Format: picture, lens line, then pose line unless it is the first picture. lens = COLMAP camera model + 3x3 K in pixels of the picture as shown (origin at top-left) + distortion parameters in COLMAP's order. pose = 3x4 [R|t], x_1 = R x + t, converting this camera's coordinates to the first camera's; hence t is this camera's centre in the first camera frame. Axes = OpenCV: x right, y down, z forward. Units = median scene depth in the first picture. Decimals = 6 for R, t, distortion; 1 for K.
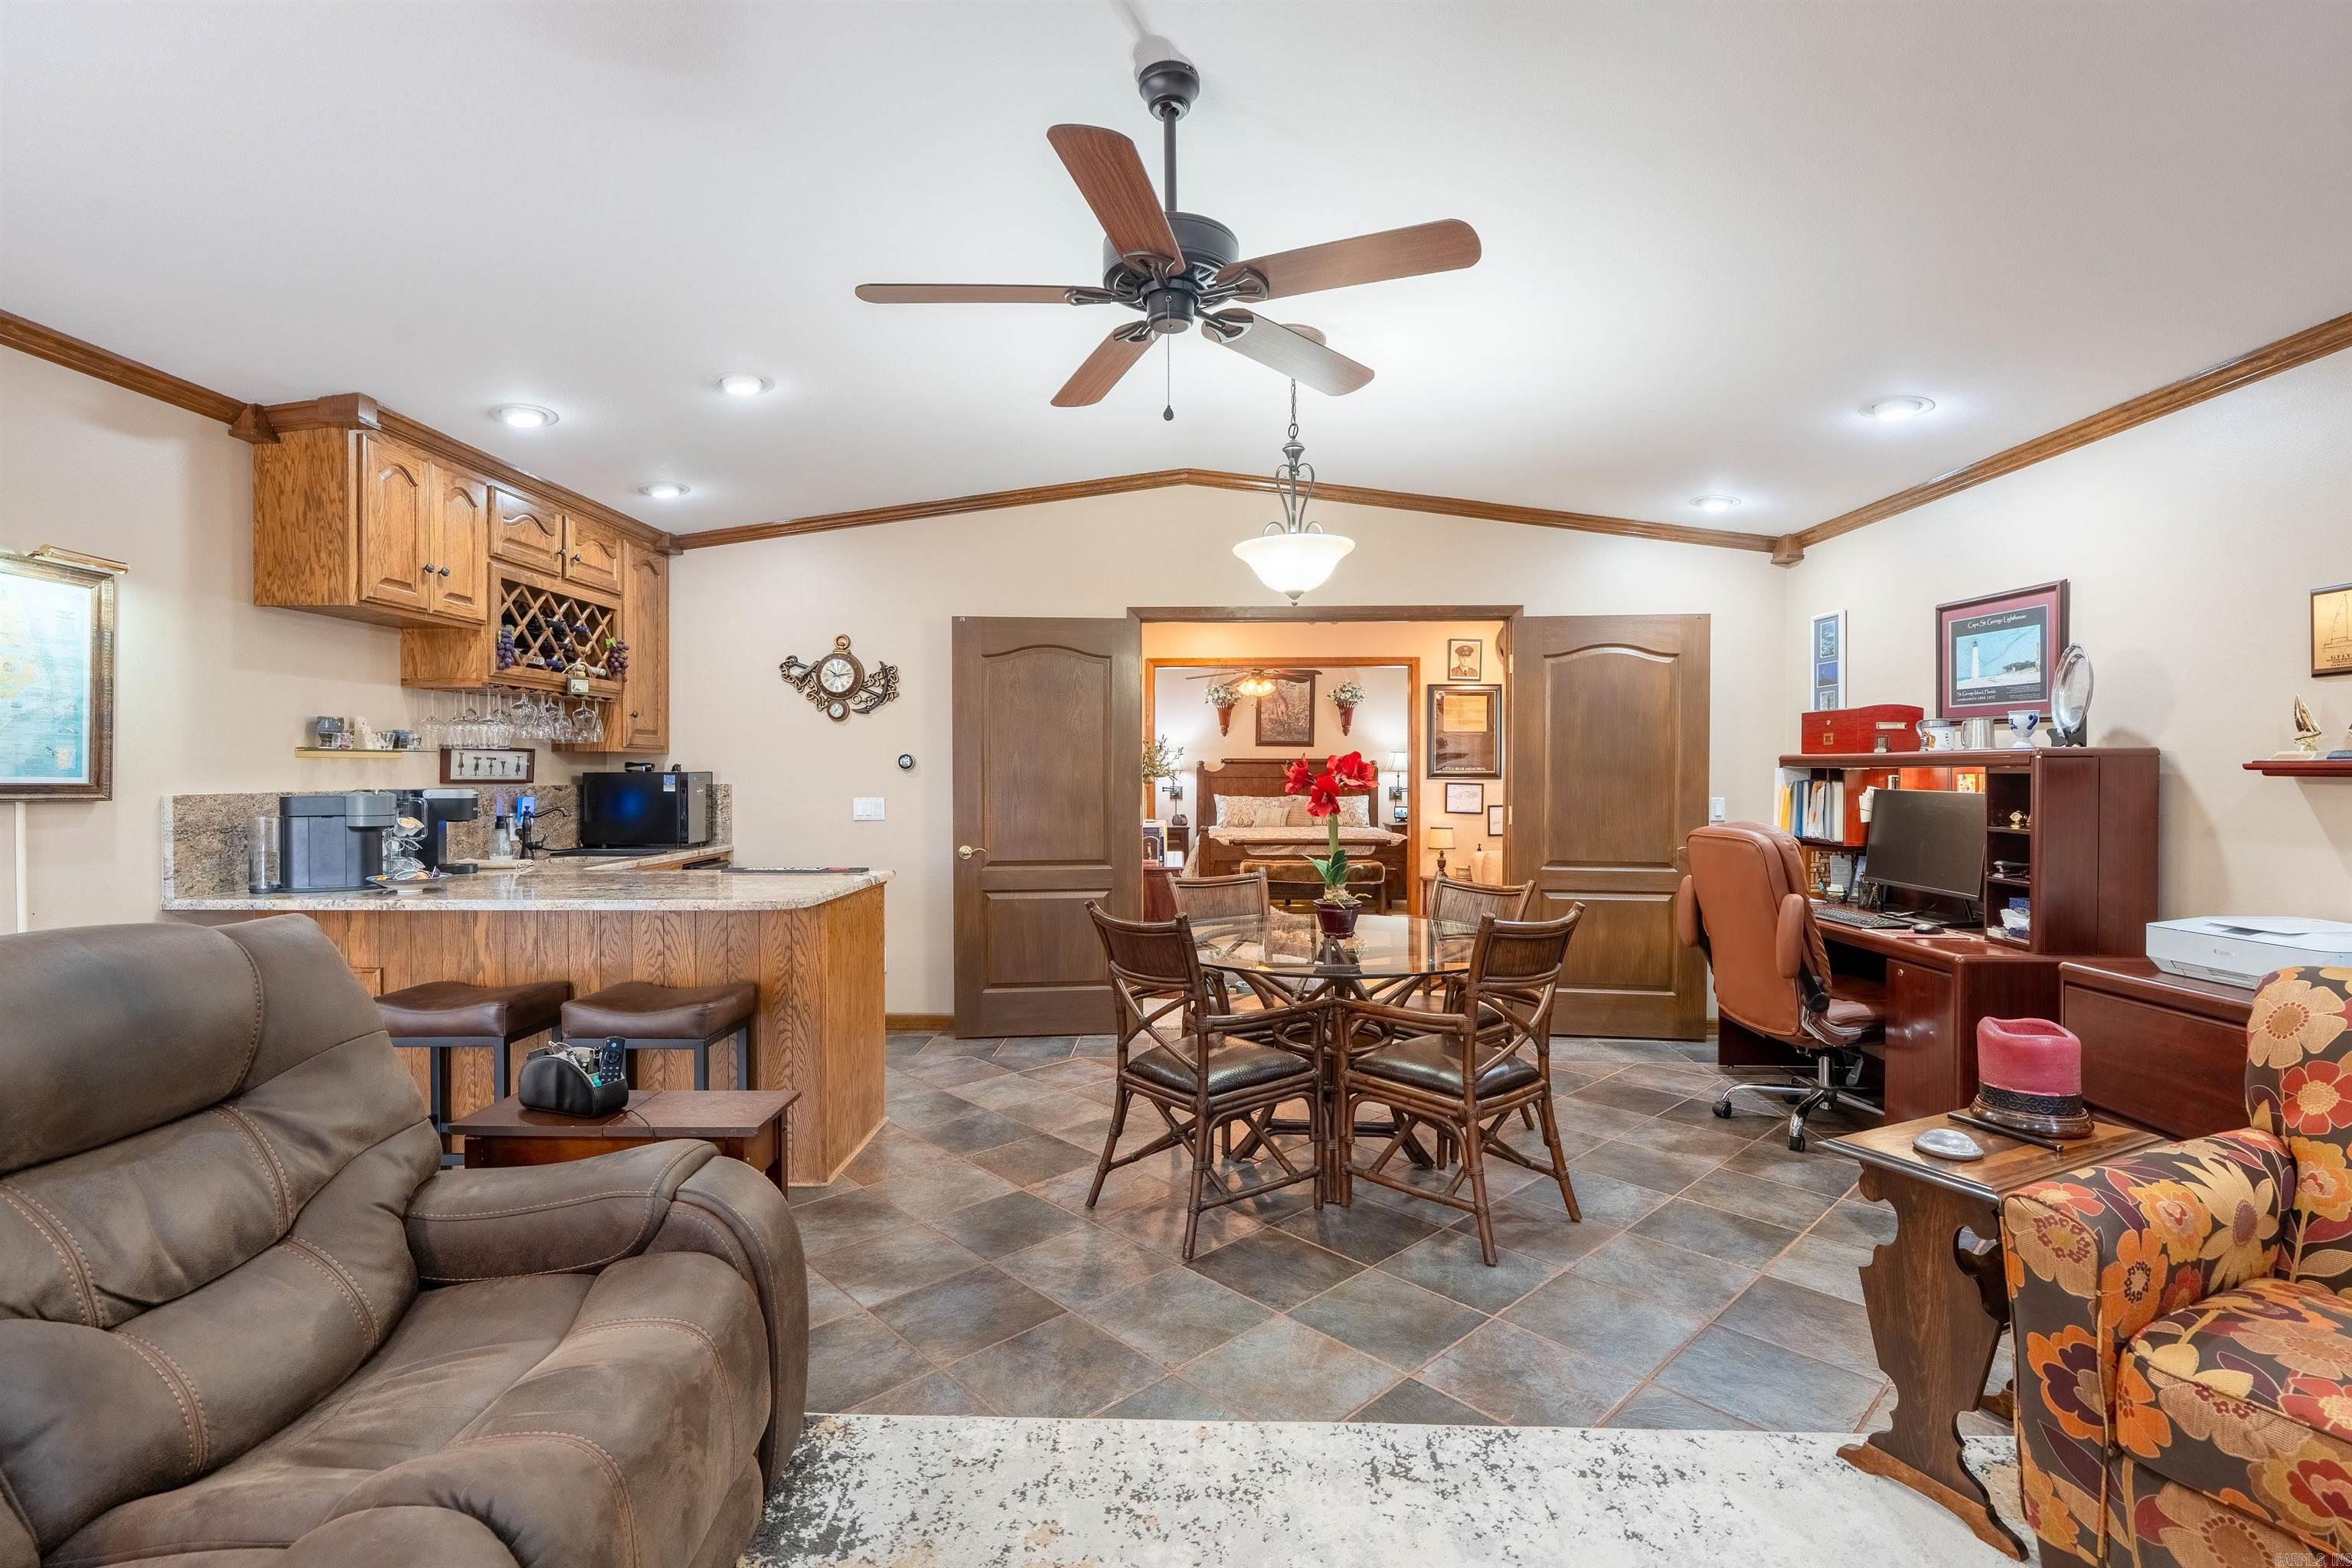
lens RADIAL K [[1054.4, 0, 1168.3], [0, 1054.4, 780.3], [0, 0, 1]] dist [-0.003938, 0.002047]
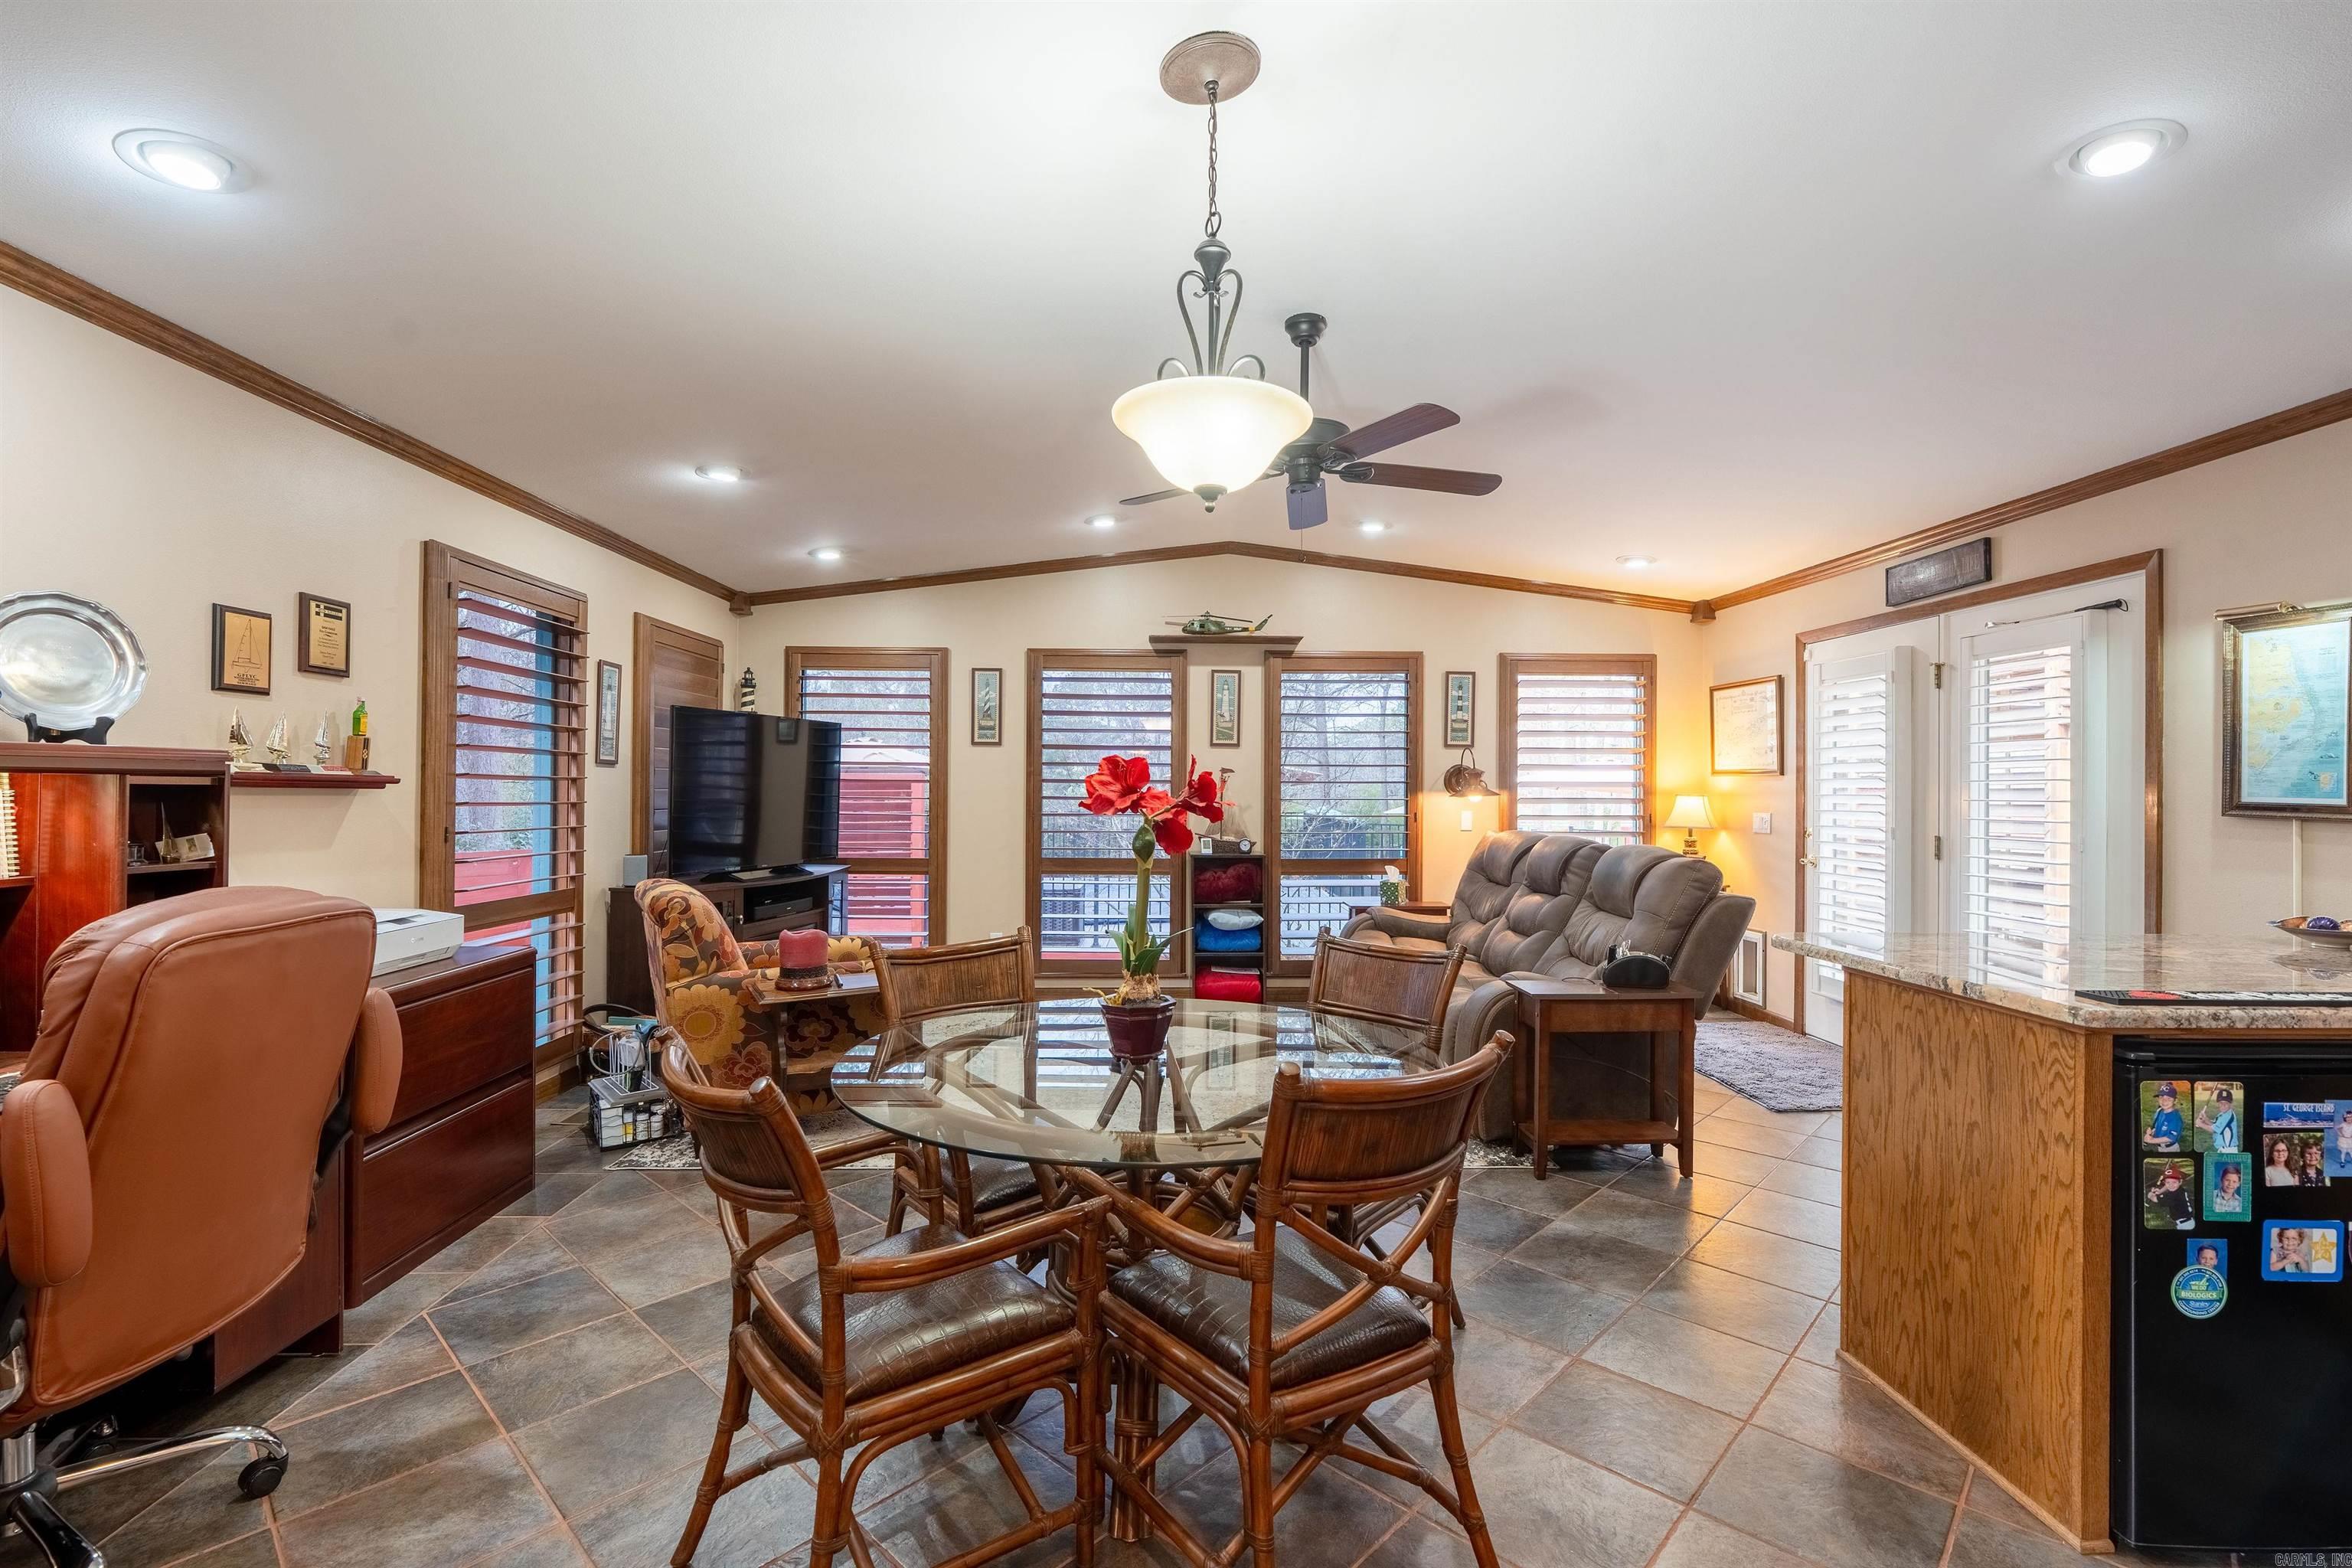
lens RADIAL K [[1054.4, 0, 1175.1], [0, 1054.4, 787.4], [0, 0, 1]] dist [-0.003938, 0.002047]
pose [[-0.997609, -0.005219, -0.068912, 0.233334], [-0.005480, 0.999978, 0.003606, -0.011946], [0.068892, 0.003975, -0.997616, 2.058975]]
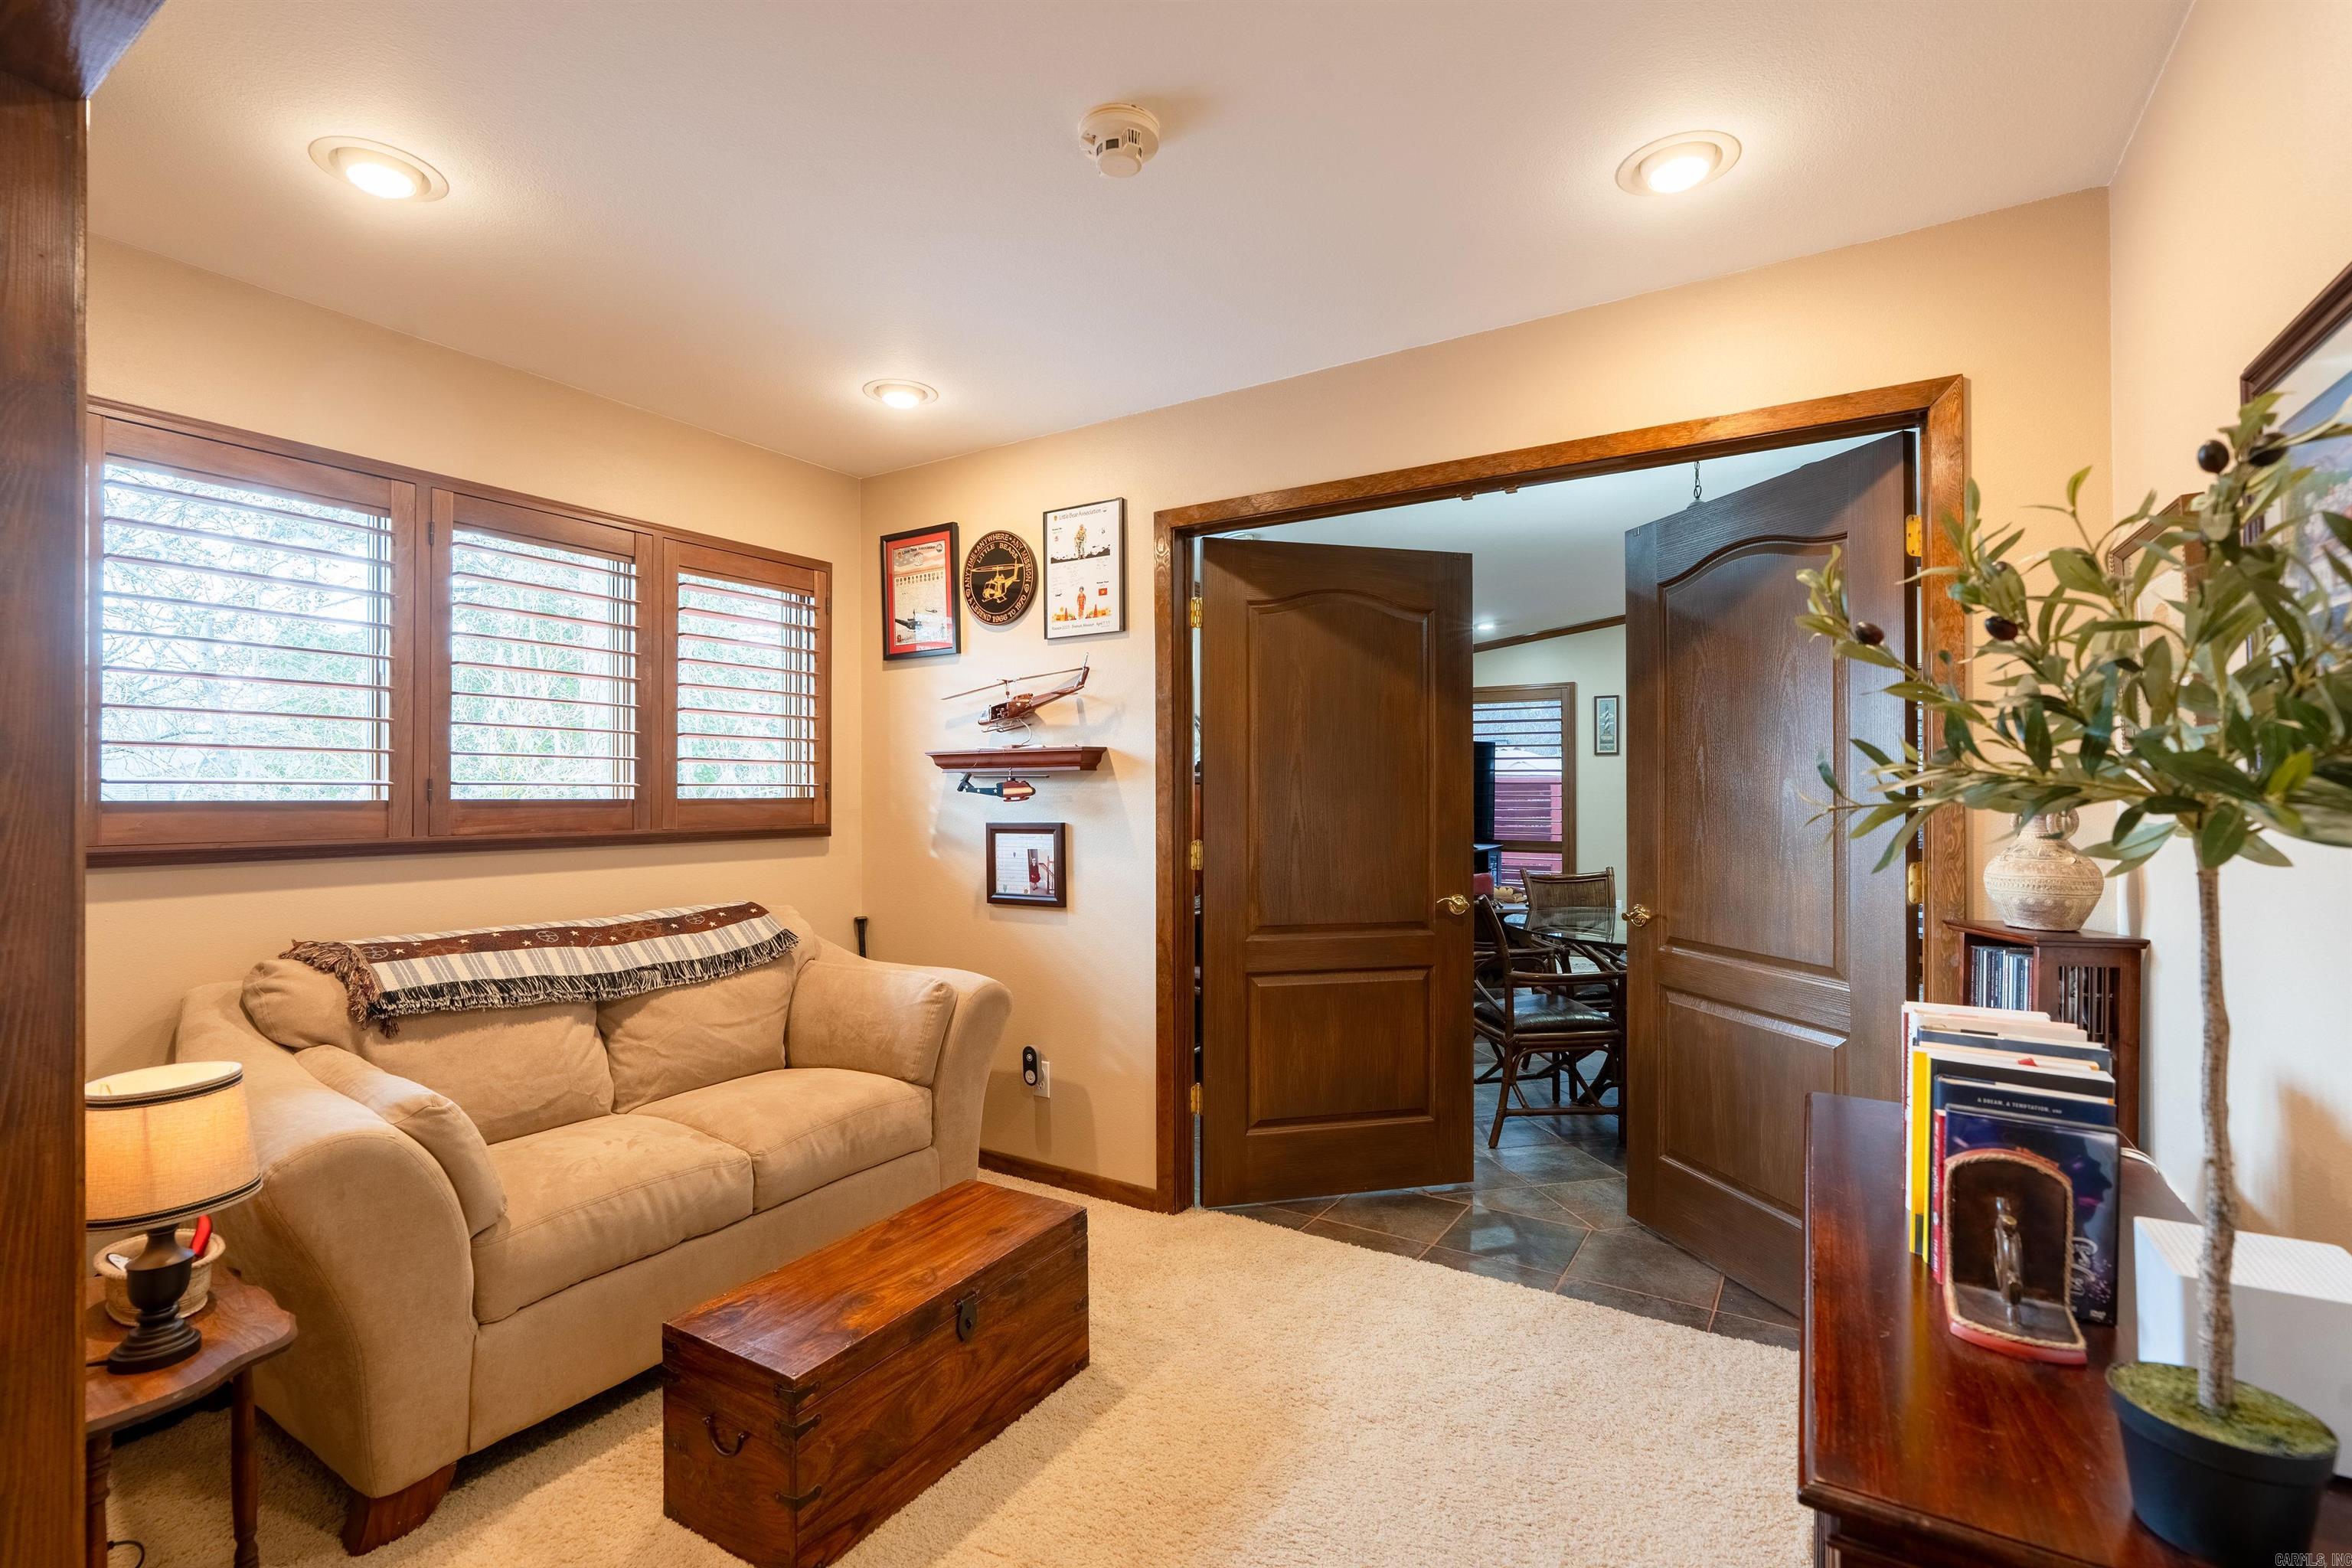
lens RADIAL K [[1054.4, 0, 1172.8], [0, 1054.4, 783.1], [0, 0, 1]] dist [-0.003938, 0.002047]
pose [[-0.865113, 0.007304, 0.501523, 0.141097], [0.007047, 0.999972, -0.002407, -0.013840], [-0.501527, 0.001452, -0.865141, 2.509158]]
